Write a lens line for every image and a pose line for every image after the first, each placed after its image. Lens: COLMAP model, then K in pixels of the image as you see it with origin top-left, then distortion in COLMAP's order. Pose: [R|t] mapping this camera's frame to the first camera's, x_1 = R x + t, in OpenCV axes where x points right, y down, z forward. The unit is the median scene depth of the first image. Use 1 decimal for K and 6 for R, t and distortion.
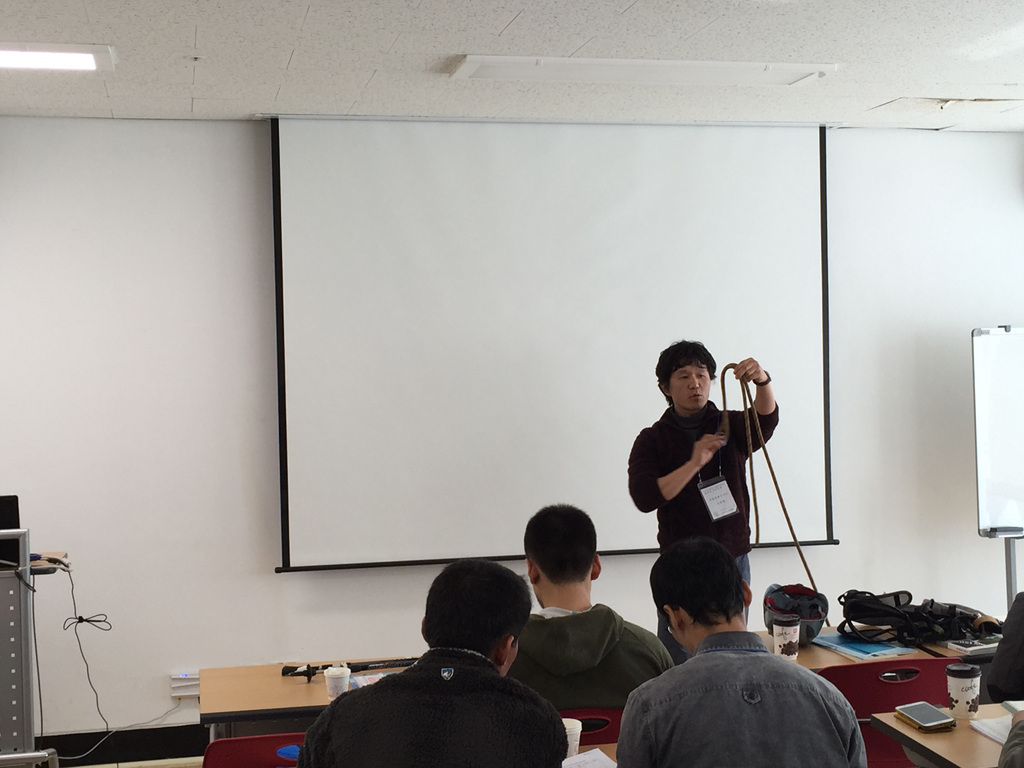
lens RADIAL K [[1475.8, 0, 512.0], [0, 1475.8, 384.0], [0, 0, 1]] dist [0.063415, -0.007438]
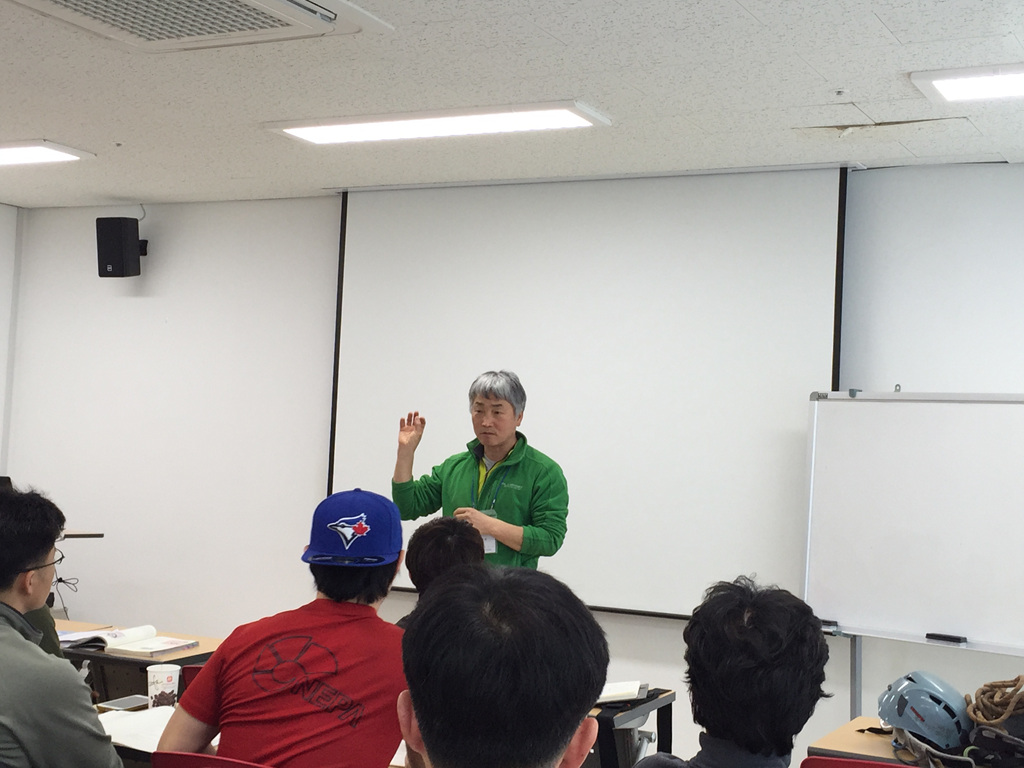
lens RADIAL K [[1514.0, 0, 514.1], [0, 1514.0, 410.7], [0, 0, 1]] dist [0.010545, 0.109078]
pose [[0.758389, 0.035779, -0.650820, 0.720516], [-0.075420, 0.996602, -0.033097, 0.020849], [0.647424, 0.074185, 0.758511, 0.199969]]
